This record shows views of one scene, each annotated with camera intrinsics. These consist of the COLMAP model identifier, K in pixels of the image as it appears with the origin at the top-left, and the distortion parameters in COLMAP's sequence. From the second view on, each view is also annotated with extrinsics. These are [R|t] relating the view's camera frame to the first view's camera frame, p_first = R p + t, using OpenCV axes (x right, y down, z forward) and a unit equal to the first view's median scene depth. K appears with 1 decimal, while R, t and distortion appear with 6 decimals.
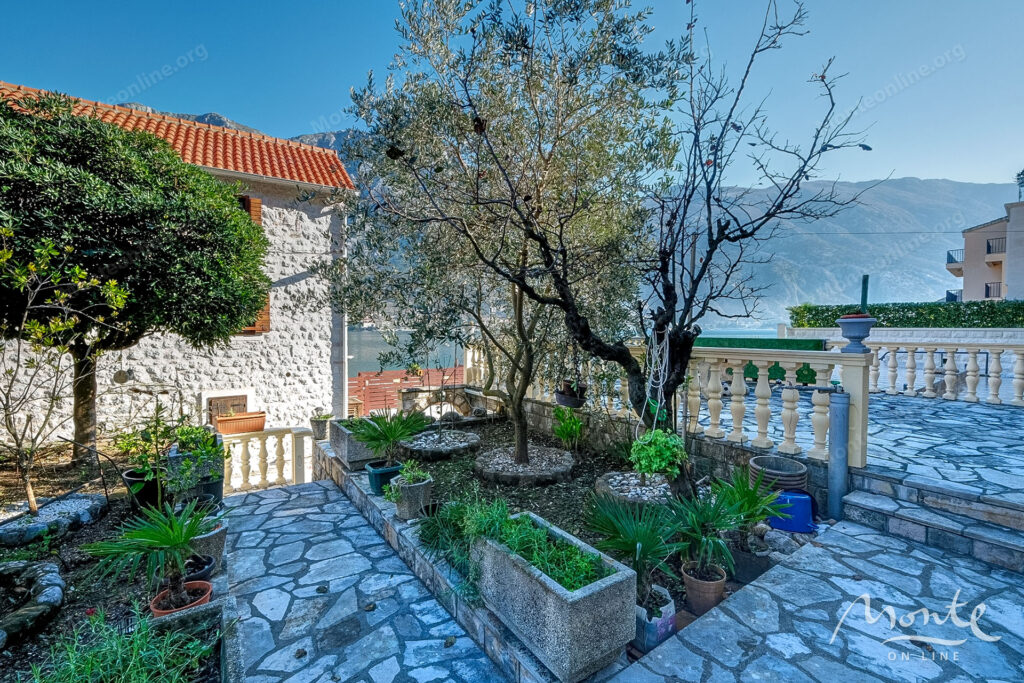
lens RADIAL K [[451.1, 0, 508.1], [0, 451.1, 336.0], [0, 0, 1]] dist [-0.002842, -0.001211]
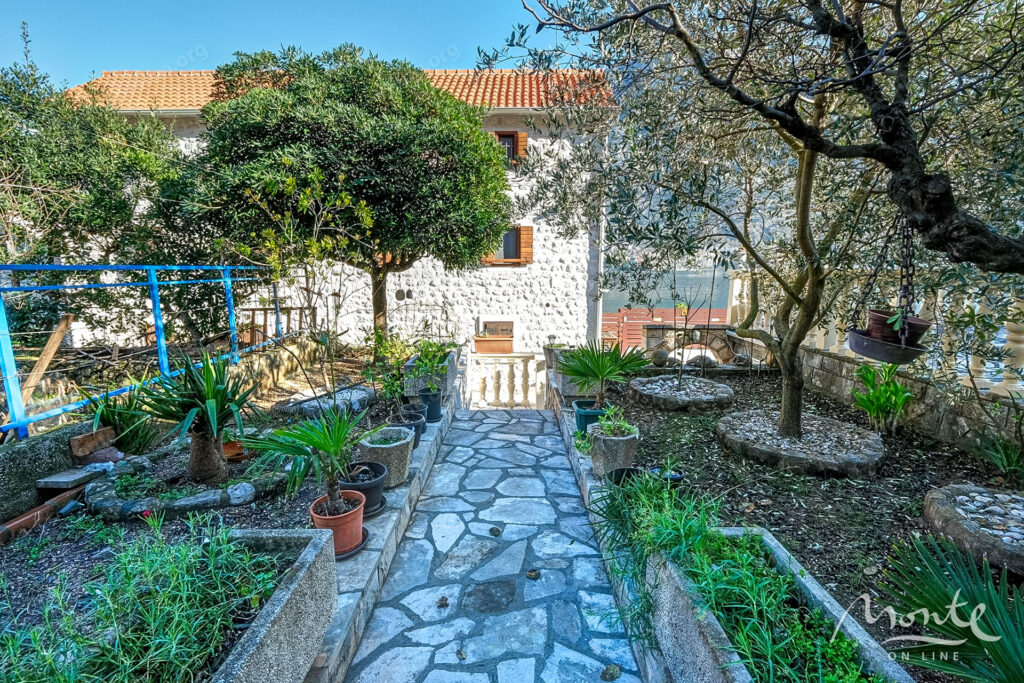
lens RADIAL K [[451.1, 0, 507.1], [0, 451.1, 334.8], [0, 0, 1]] dist [-0.002842, -0.001211]
pose [[0.832473, 0.085103, -0.547491, 0.038331], [-0.012714, 0.990807, 0.134681, 0.040277], [0.553920, -0.105158, 0.825902, 0.213728]]
